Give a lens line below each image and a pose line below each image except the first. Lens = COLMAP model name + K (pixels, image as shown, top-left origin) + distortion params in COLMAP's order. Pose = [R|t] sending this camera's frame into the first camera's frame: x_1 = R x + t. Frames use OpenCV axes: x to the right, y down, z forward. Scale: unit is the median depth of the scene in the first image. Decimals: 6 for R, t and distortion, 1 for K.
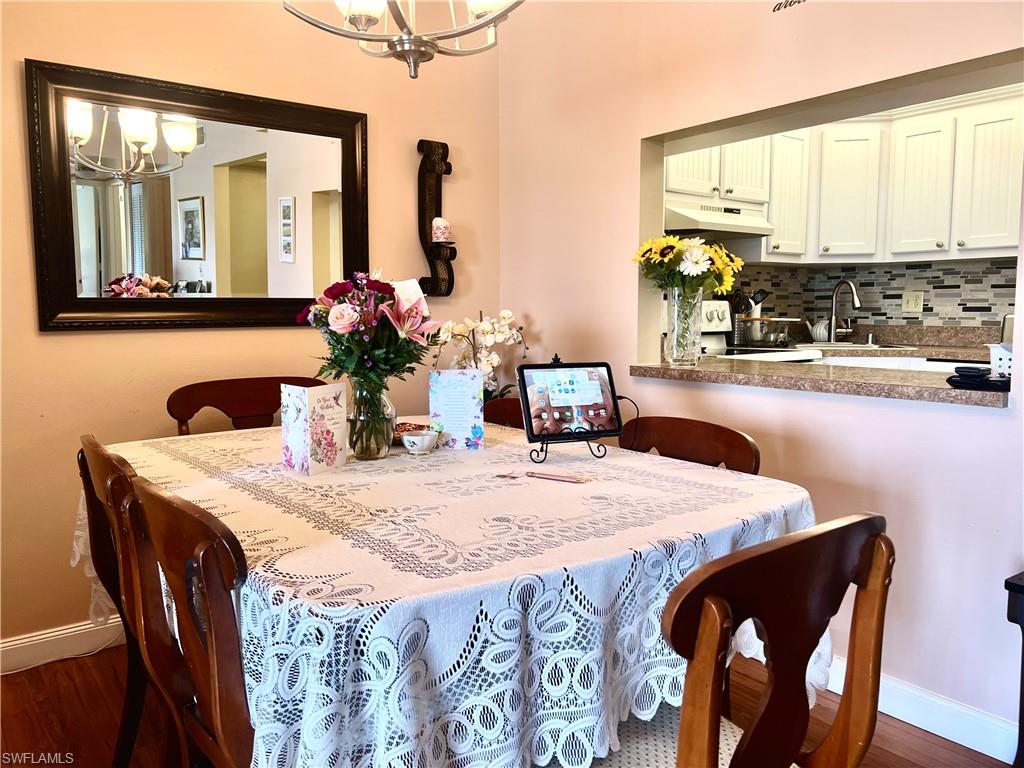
lens RADIAL K [[777.0, 0, 521.4], [0, 777.0, 378.5], [0, 0, 1]] dist [0.029486, -0.032425]
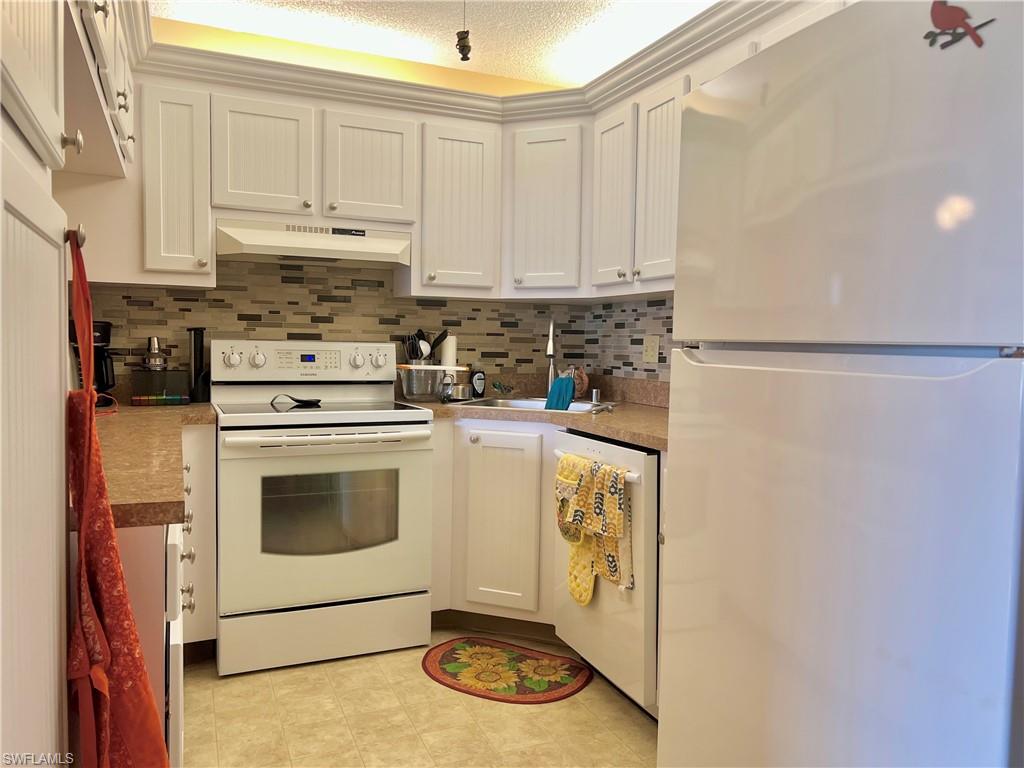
lens RADIAL K [[777.0, 0, 514.9], [0, 777.0, 386.9], [0, 0, 1]] dist [0.029486, -0.032425]
pose [[0.971694, 0.029618, -0.234377, 0.560292], [-0.037713, 0.998834, -0.030130, -0.033874], [0.233211, 0.038116, 0.971679, 0.236135]]
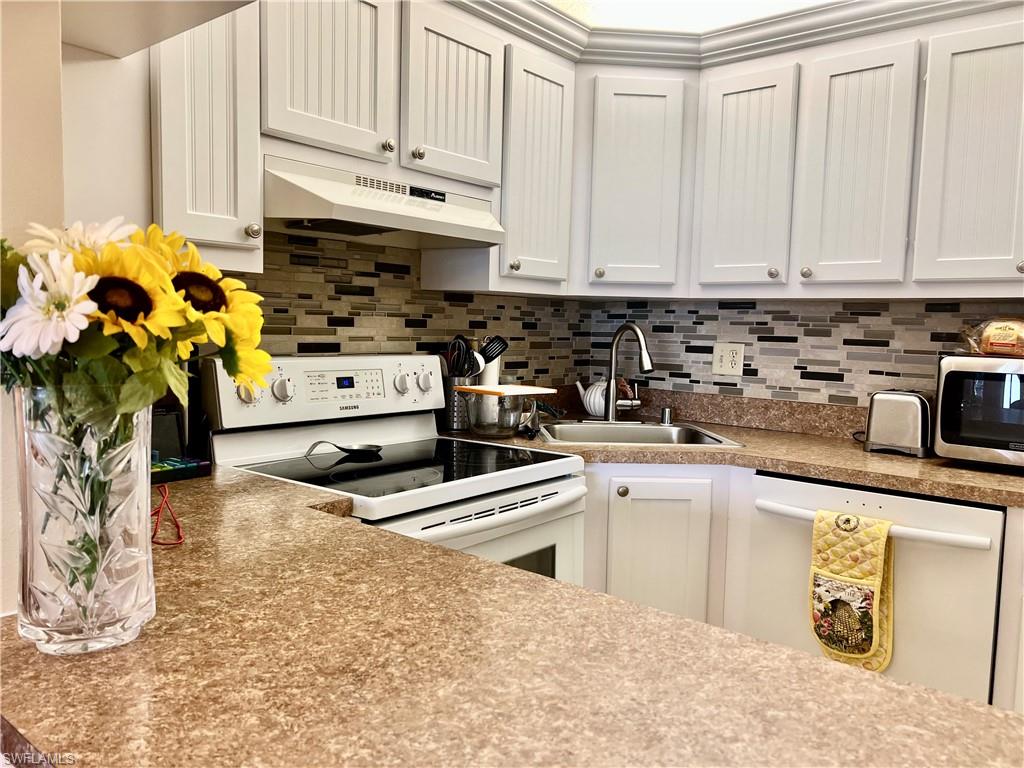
lens RADIAL K [[777.0, 0, 514.2], [0, 777.0, 390.2], [0, 0, 1]] dist [0.029486, -0.032425]
pose [[0.975324, 0.005839, 0.220700, 0.187665], [-0.005295, 0.999981, -0.003056, -0.070639], [-0.220713, 0.001812, 0.975337, 0.414405]]
